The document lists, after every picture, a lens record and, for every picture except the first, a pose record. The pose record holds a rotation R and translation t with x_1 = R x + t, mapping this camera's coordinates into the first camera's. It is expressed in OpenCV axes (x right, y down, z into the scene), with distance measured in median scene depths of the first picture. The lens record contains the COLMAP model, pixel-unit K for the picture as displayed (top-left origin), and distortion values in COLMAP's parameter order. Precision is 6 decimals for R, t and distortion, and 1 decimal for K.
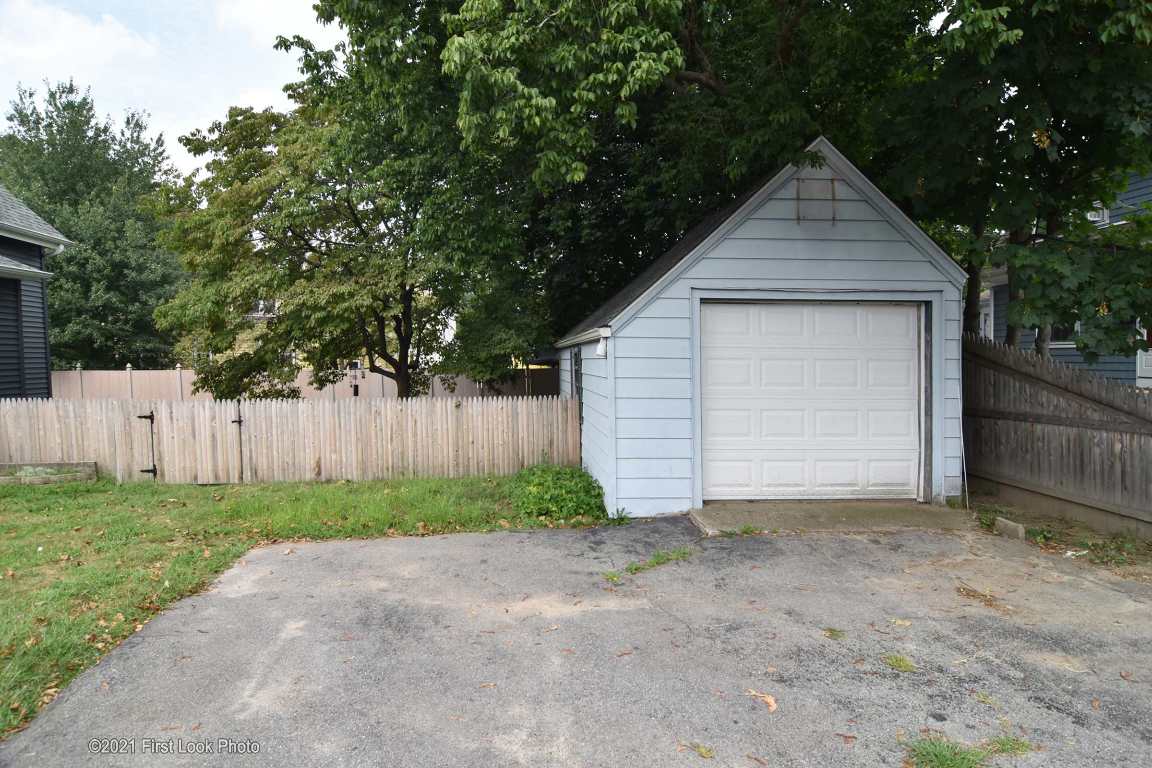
lens RADIAL K [[663.9, 0, 576.0], [0, 663.9, 384.0], [0, 0, 1]] dist [-0.006294, -0.011411]
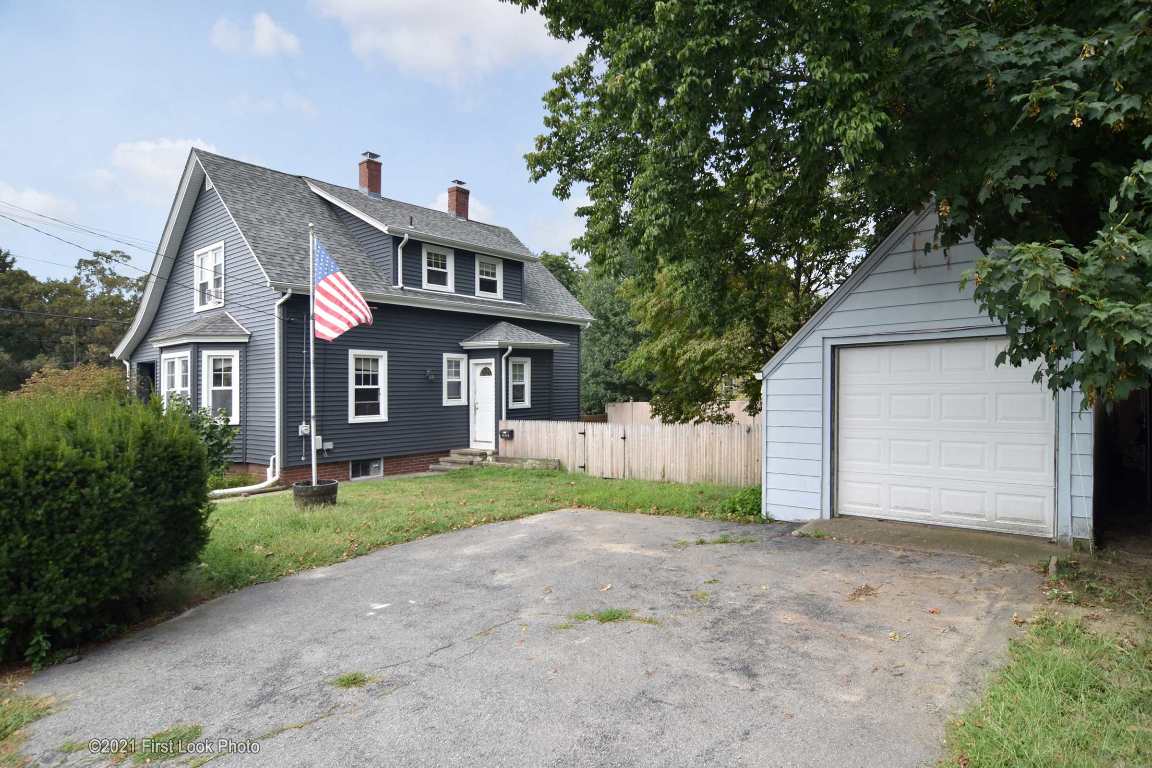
lens RADIAL K [[663.9, 0, 576.0], [0, 663.9, 384.0], [0, 0, 1]] dist [-0.006294, -0.011411]
pose [[0.675387, -0.027003, -0.736969, 0.755444], [-0.002826, 0.999227, -0.039202, -0.010410], [0.737458, 0.028560, 0.674789, -0.157726]]
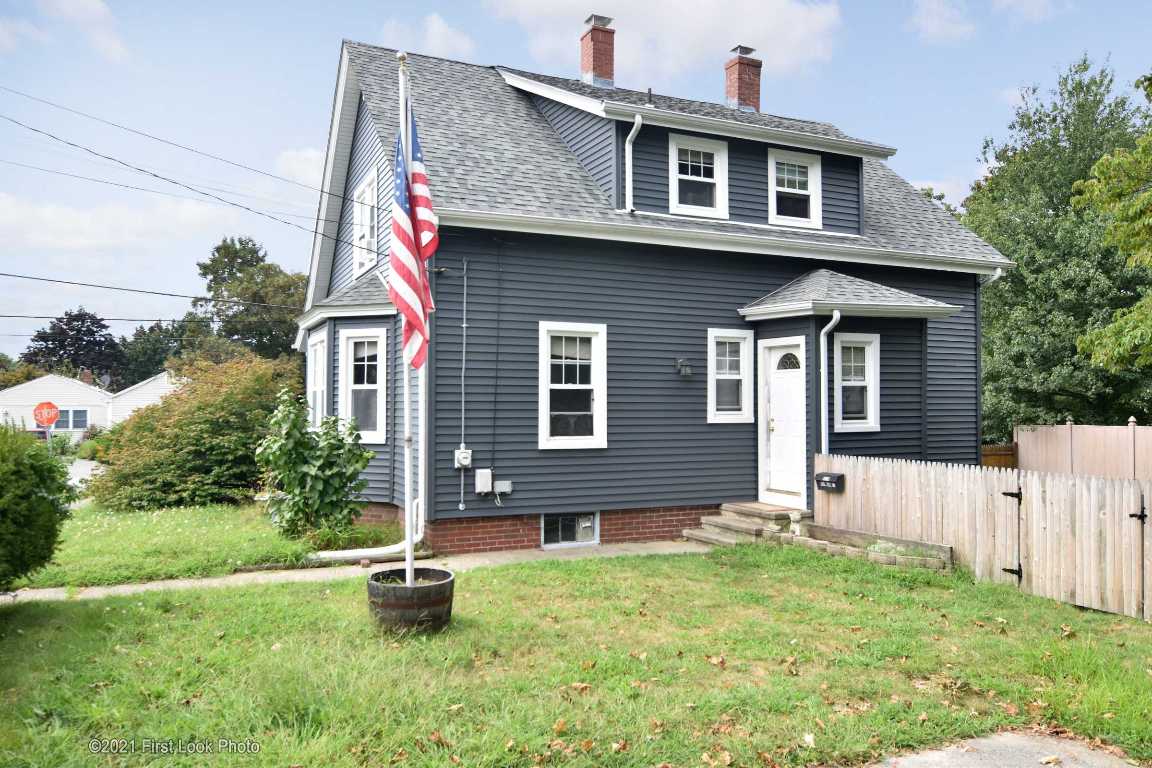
lens RADIAL K [[853.8, 0, 501.8], [0, 853.8, 356.5], [0, 0, 1]] dist [0.002684, -0.001505]
pose [[0.267863, -0.062576, -0.961423, 0.144505], [-0.031755, 0.996773, -0.073724, -0.018977], [0.962934, 0.050278, 0.265012, 0.295350]]
